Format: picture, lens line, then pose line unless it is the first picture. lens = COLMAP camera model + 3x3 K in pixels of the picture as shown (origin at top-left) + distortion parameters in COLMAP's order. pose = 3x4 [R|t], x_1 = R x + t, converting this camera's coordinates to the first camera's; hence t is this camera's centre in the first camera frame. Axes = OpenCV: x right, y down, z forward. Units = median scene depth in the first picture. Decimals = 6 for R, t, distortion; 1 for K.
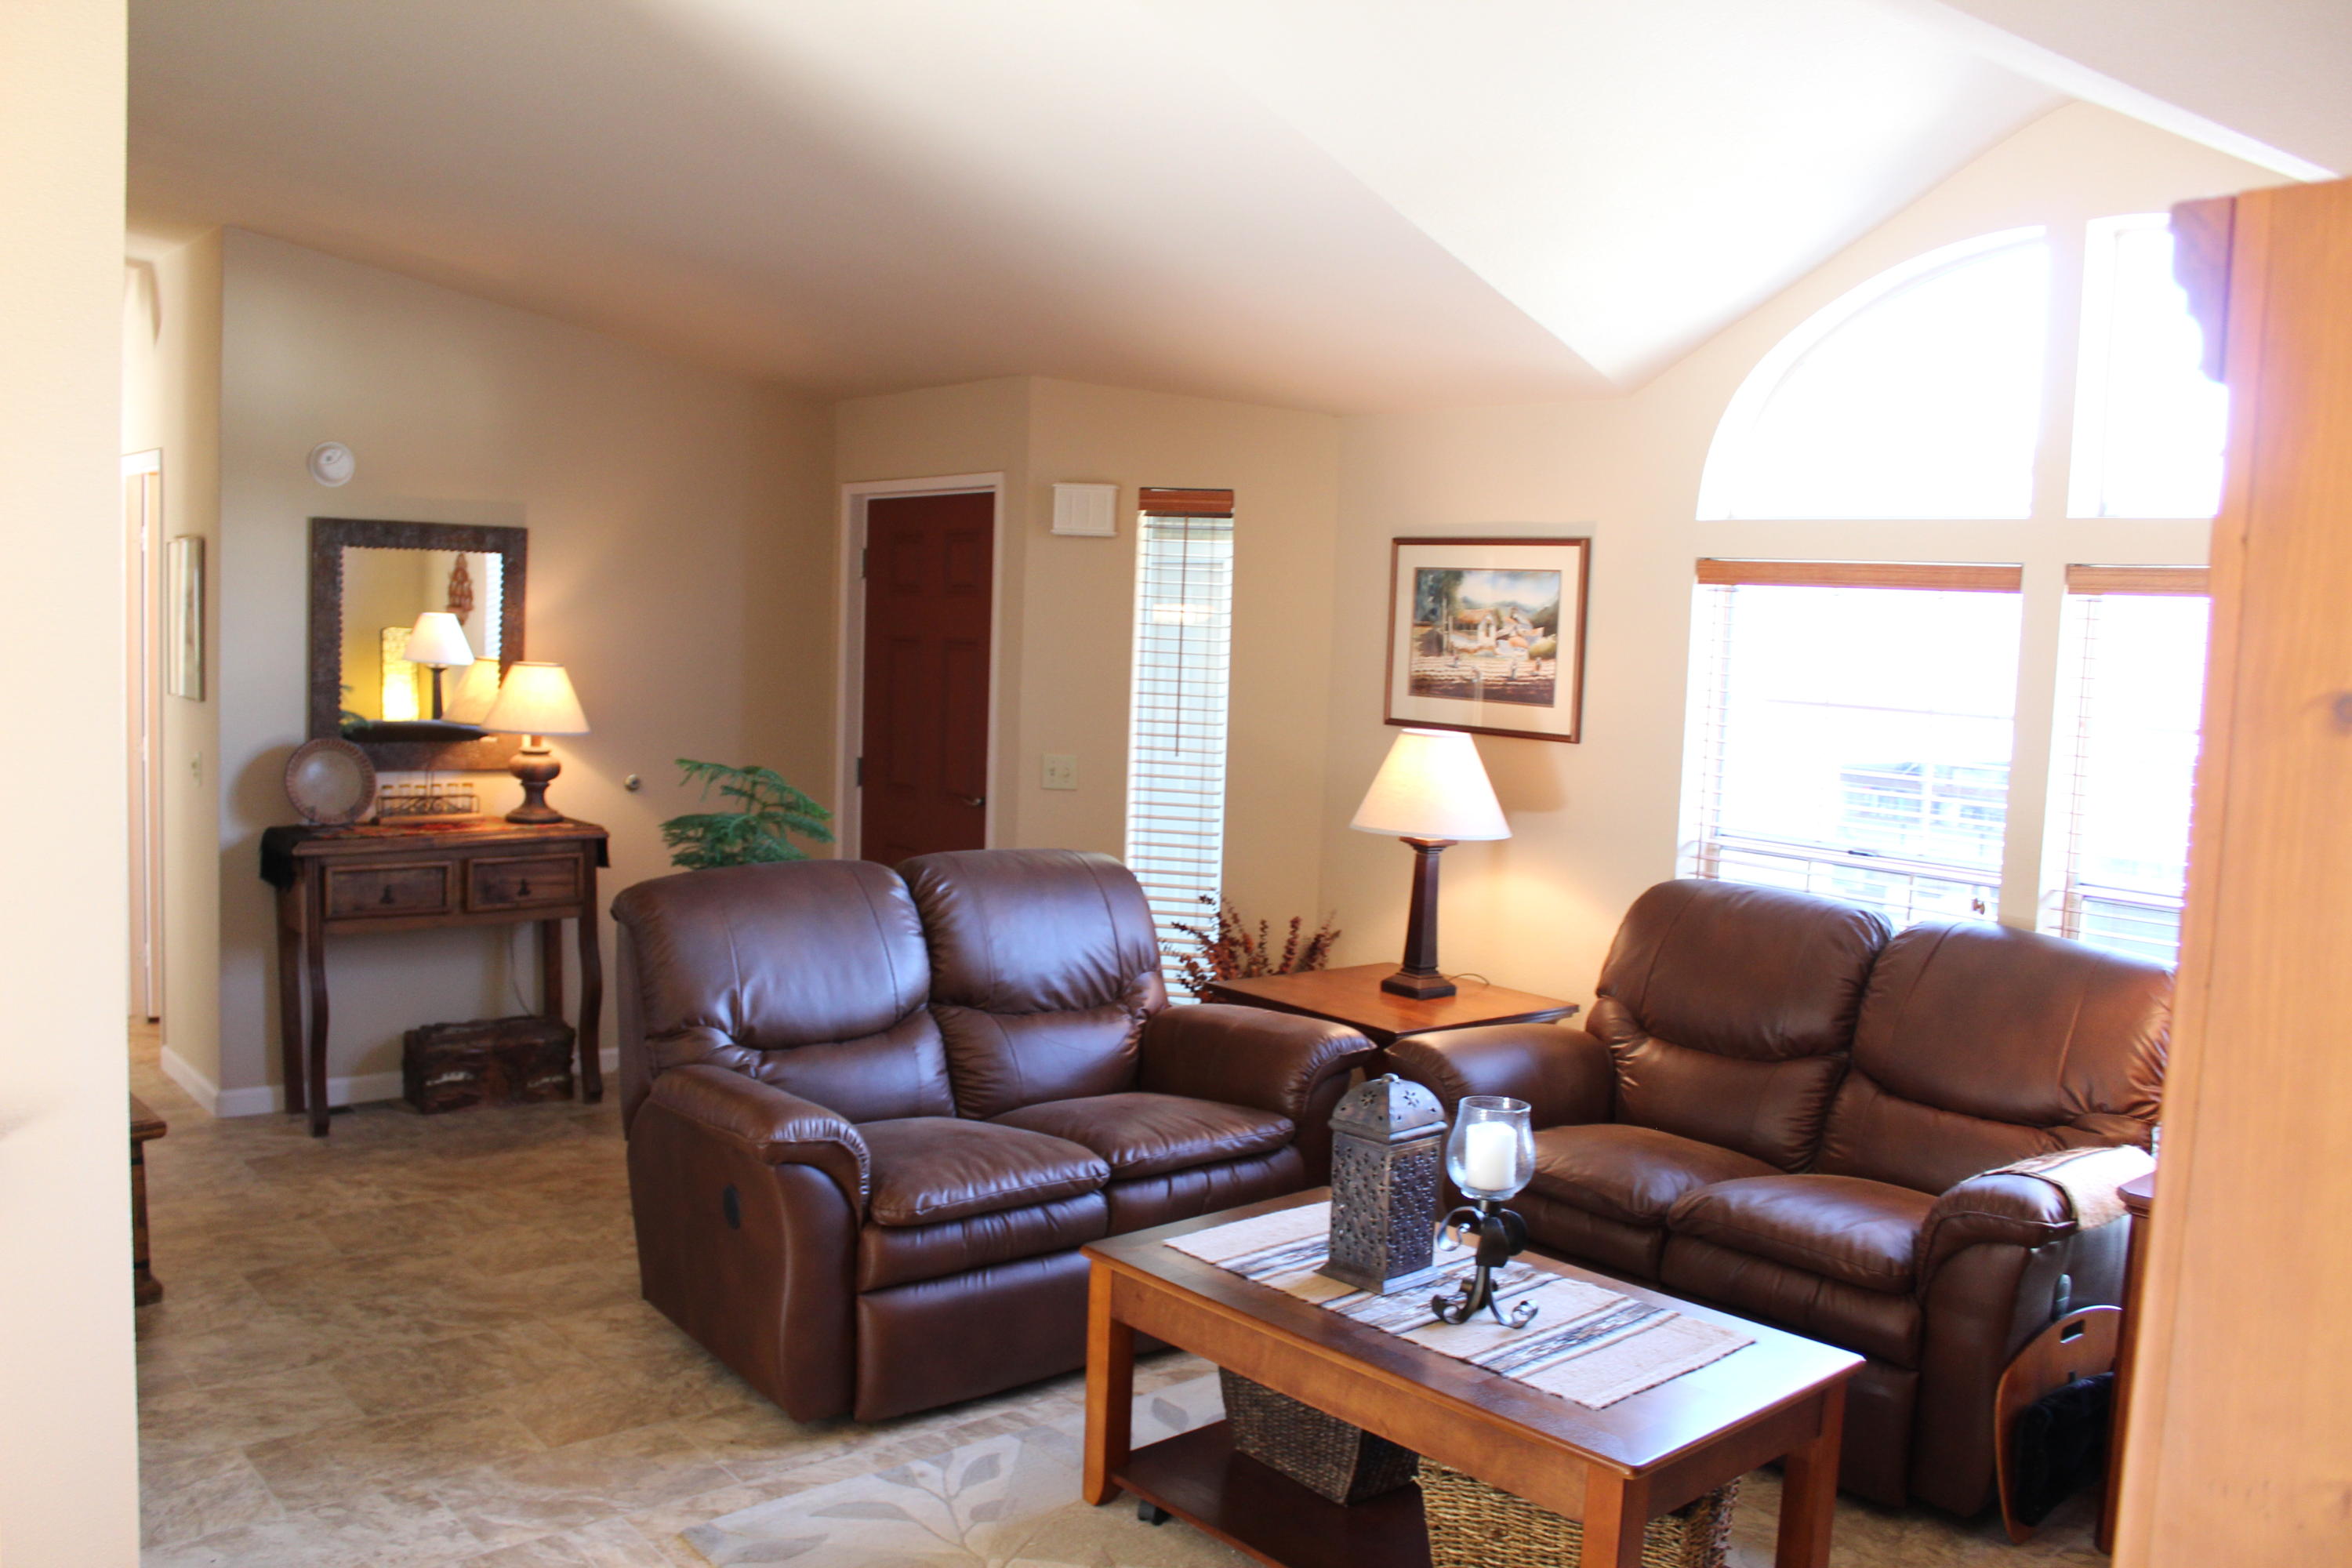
lens RADIAL K [[1928.9, 0, 1176.0], [0, 1928.9, 784.0], [0, 0, 1]] dist [-0.168017, 0.132260]
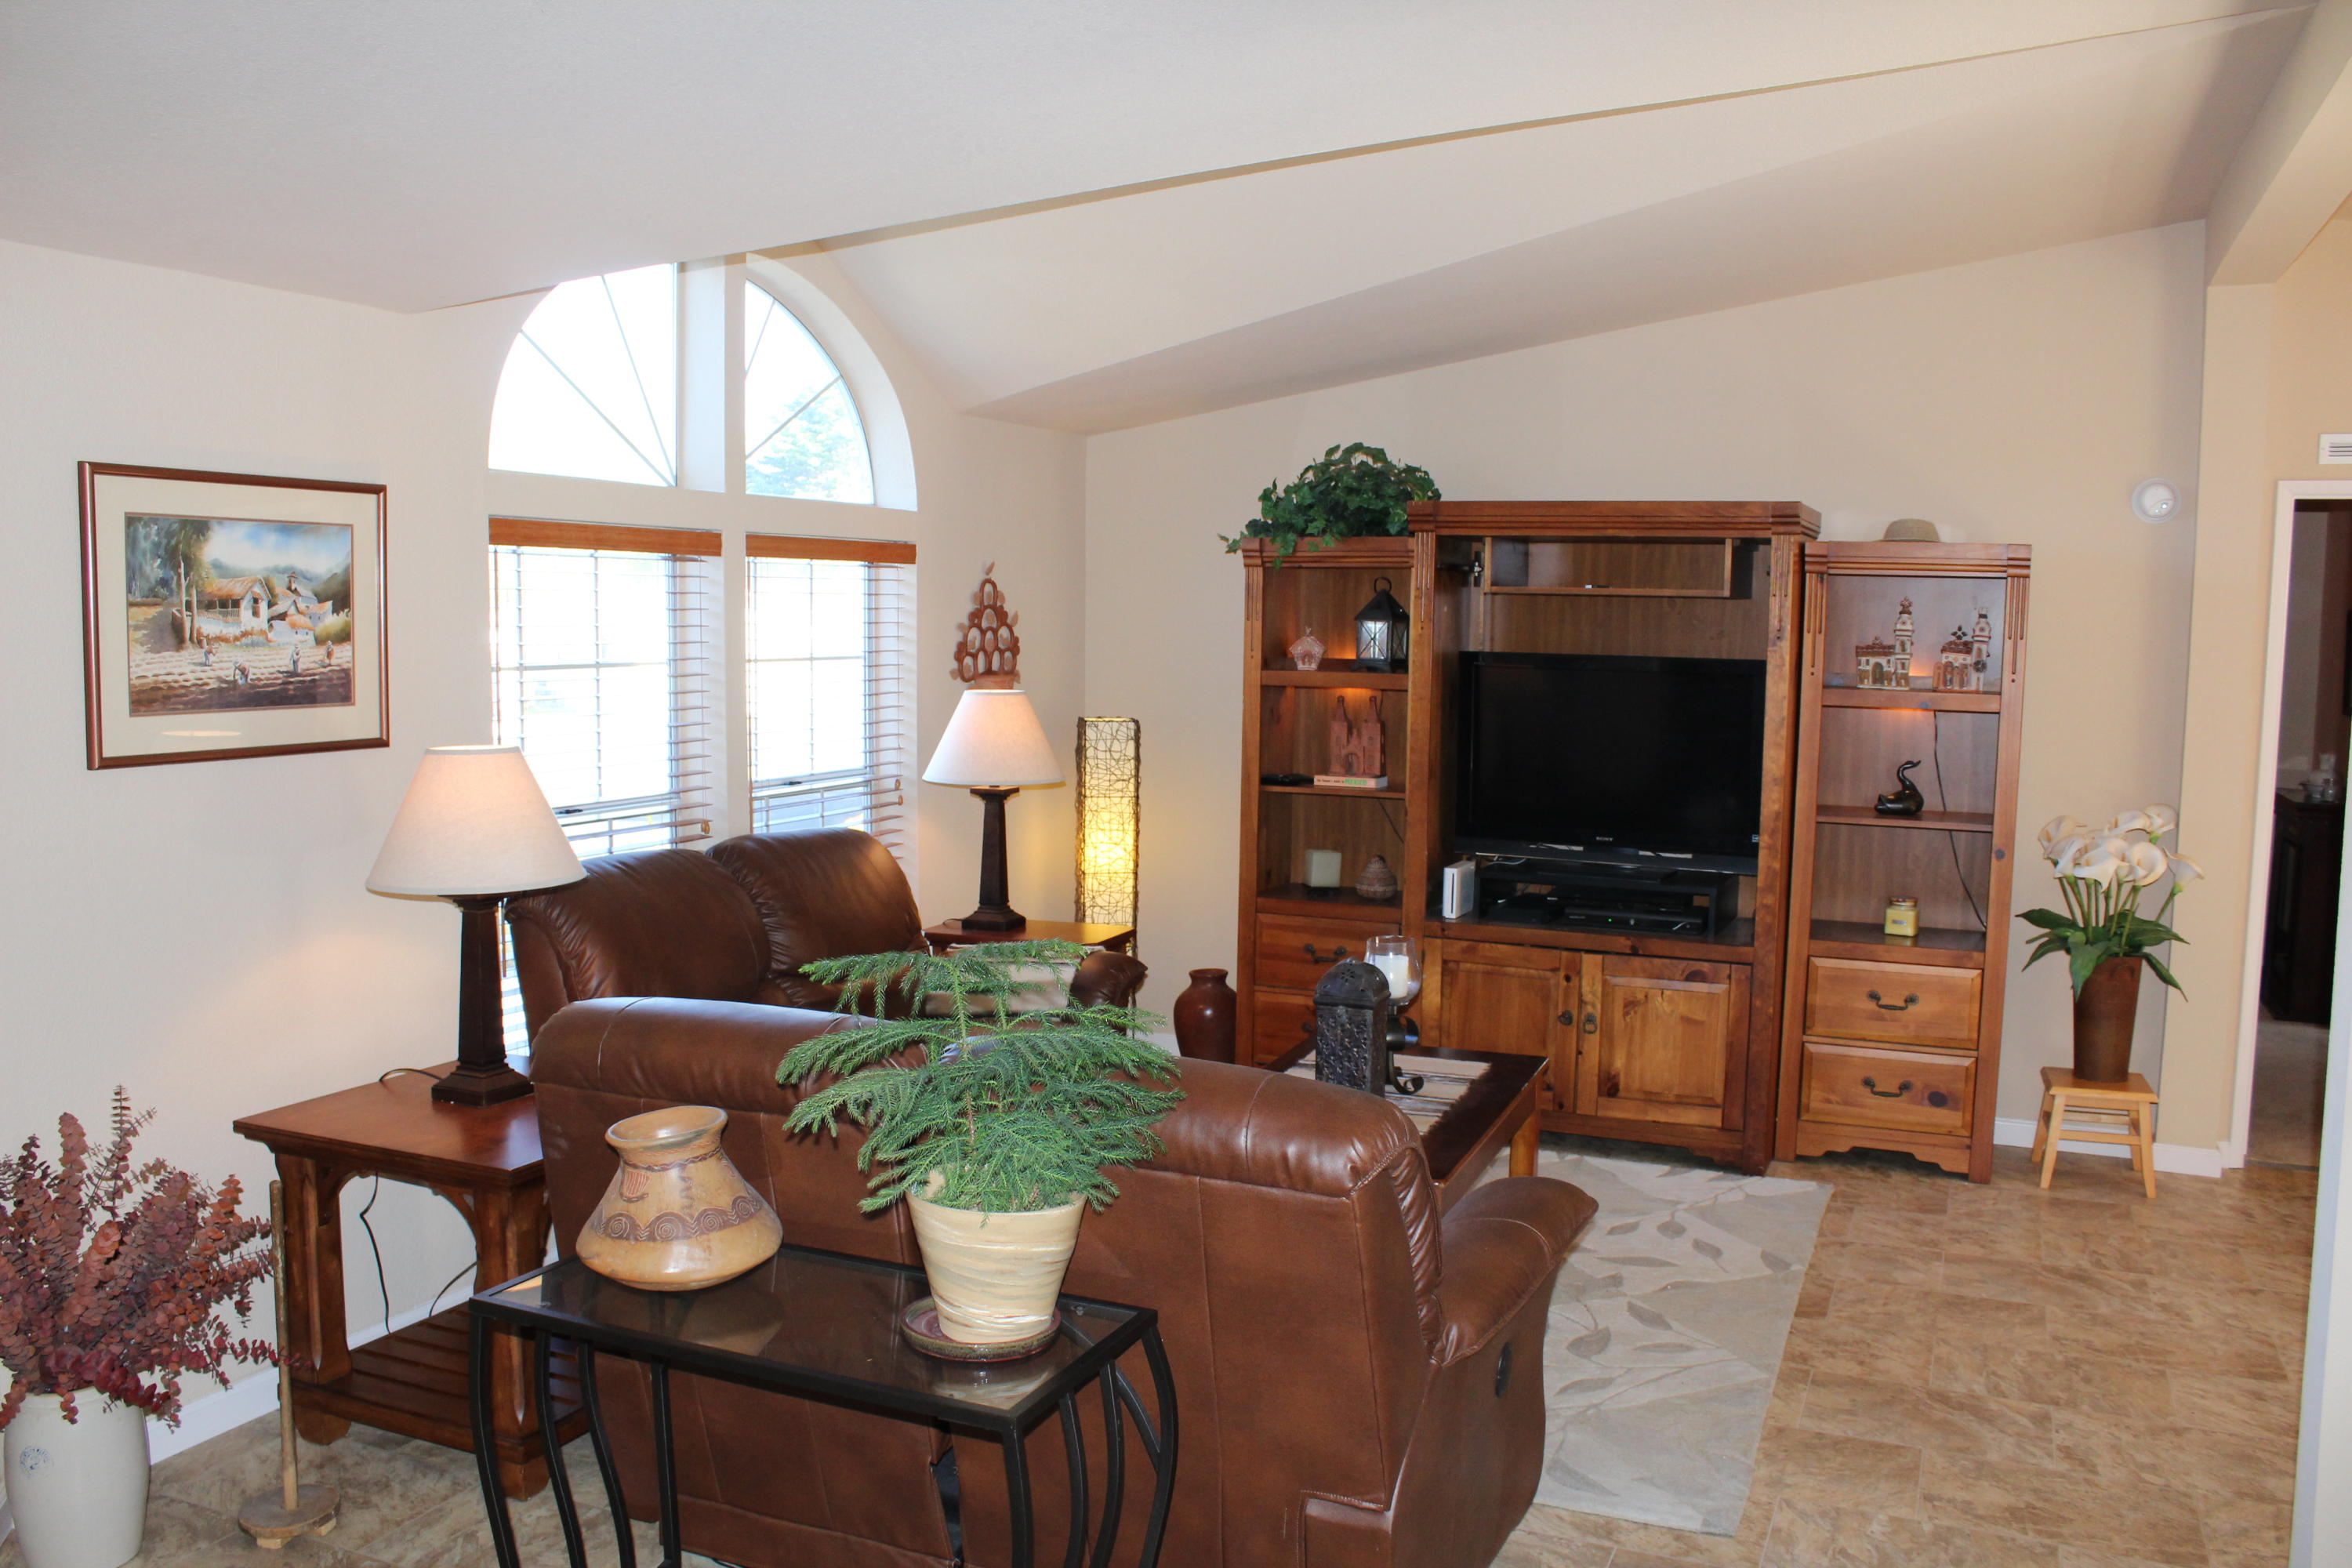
lens RADIAL K [[1928.9, 0, 1176.0], [0, 1928.9, 784.0], [0, 0, 1]] dist [-0.168017, 0.132260]
pose [[-0.439194, -0.130118, 0.888920, -0.600653], [0.042745, 0.985309, 0.165347, -0.115646], [-0.897375, 0.110616, -0.427179, 1.003513]]
